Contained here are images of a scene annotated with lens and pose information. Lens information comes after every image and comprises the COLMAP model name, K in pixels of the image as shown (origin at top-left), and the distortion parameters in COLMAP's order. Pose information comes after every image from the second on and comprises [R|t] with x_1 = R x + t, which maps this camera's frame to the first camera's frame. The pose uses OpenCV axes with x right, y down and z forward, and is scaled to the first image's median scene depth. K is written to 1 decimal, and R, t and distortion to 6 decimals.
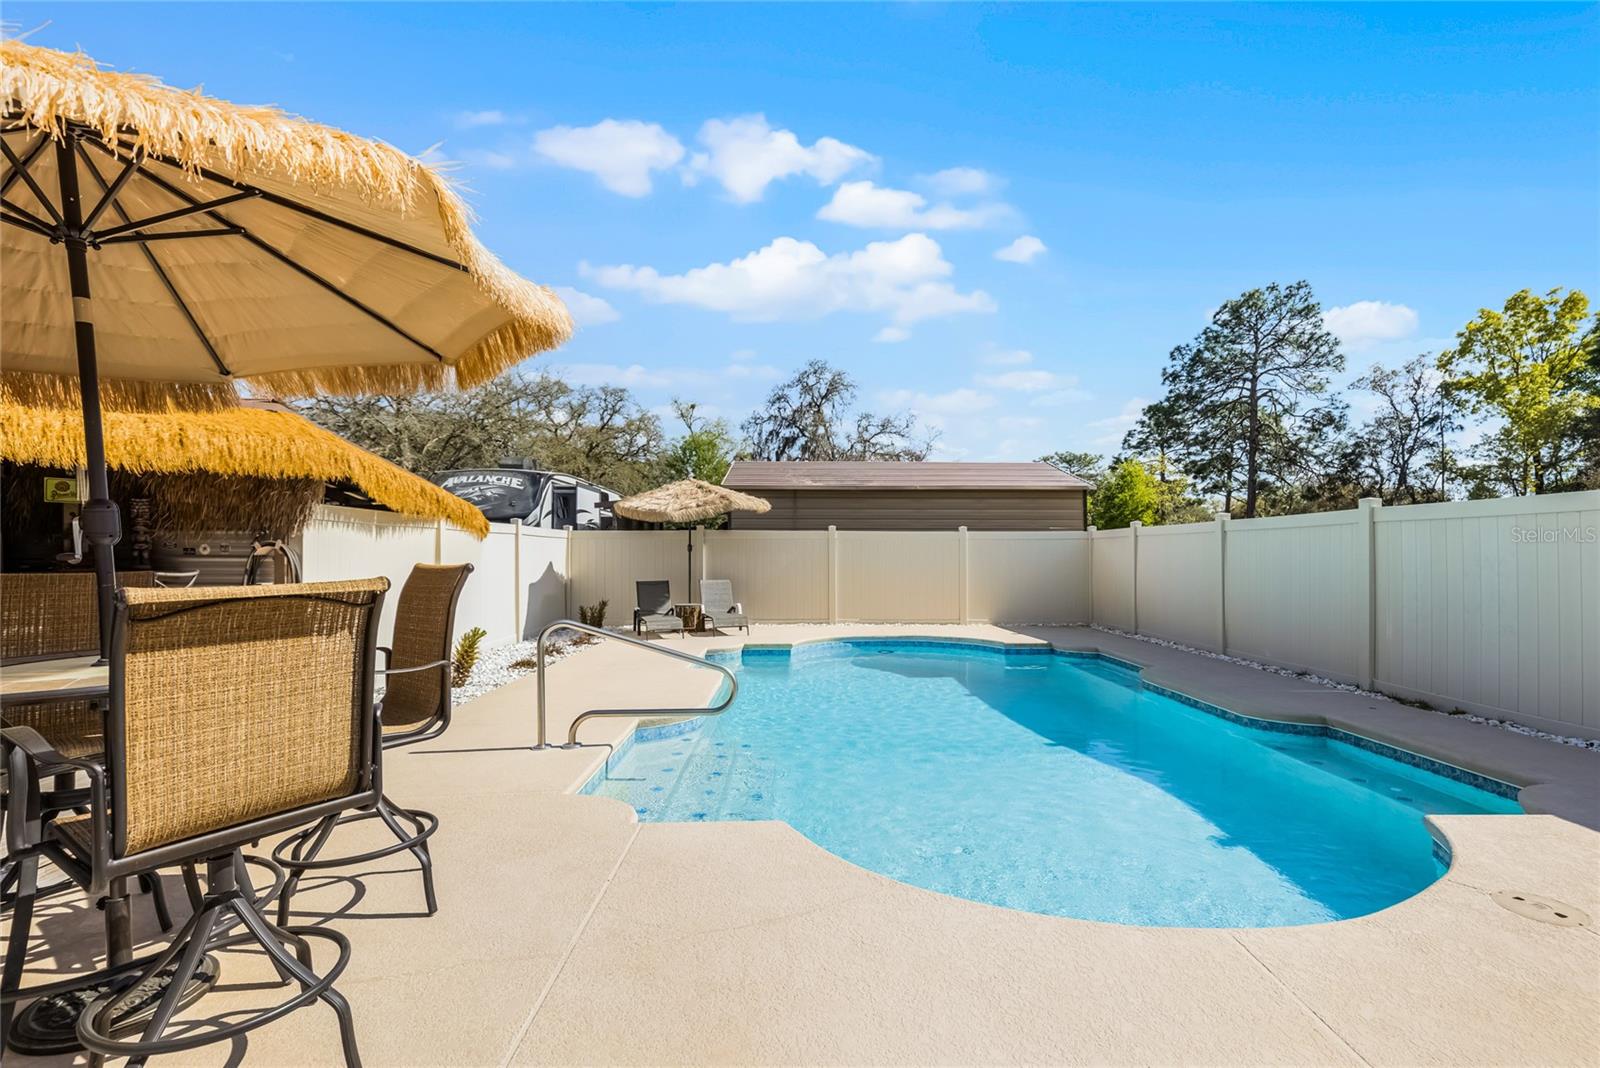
lens RADIAL K [[733.9, 0, 806.8], [0, 733.9, 559.0], [0, 0, 1]] dist [0.001202, 0.000502]
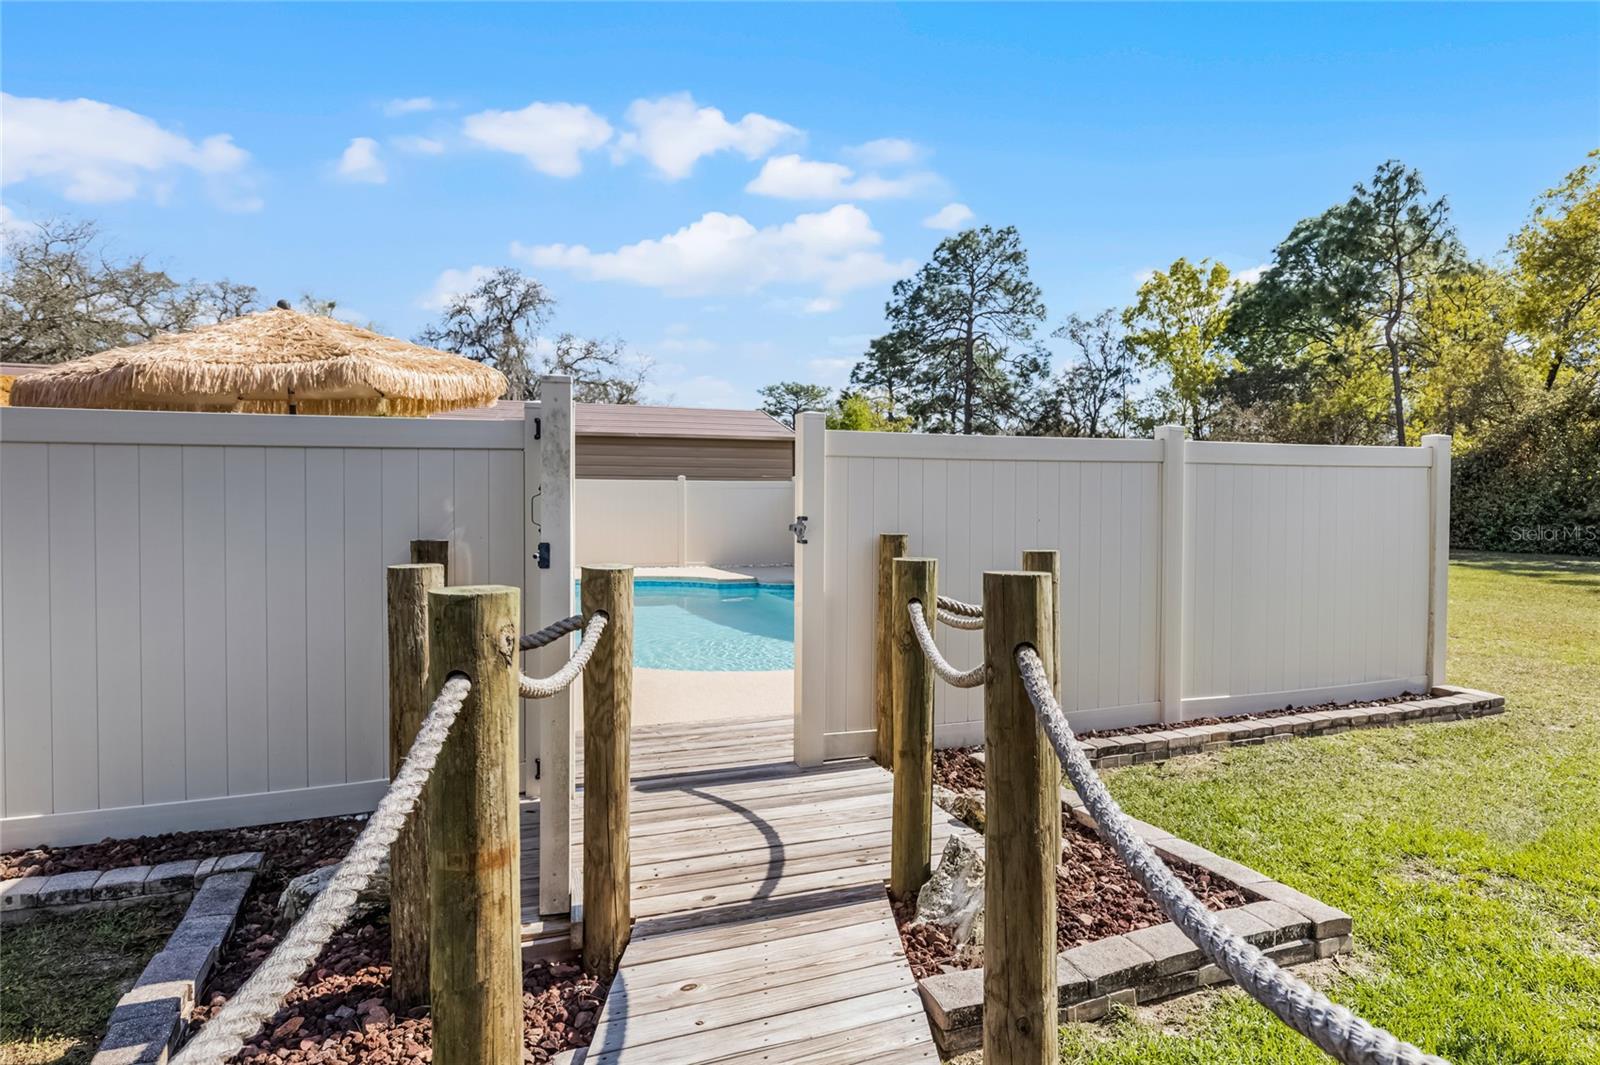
lens RADIAL K [[929.1, 0, 795.5], [0, 929.1, 518.5], [0, 0, 1]] dist [0.005693, 0.000718]
pose [[0.943905, -0.005422, 0.330172, -0.026540], [-0.000152, 0.999858, 0.016855, -0.001657], [-0.330217, -0.015960, 0.943770, -0.113692]]
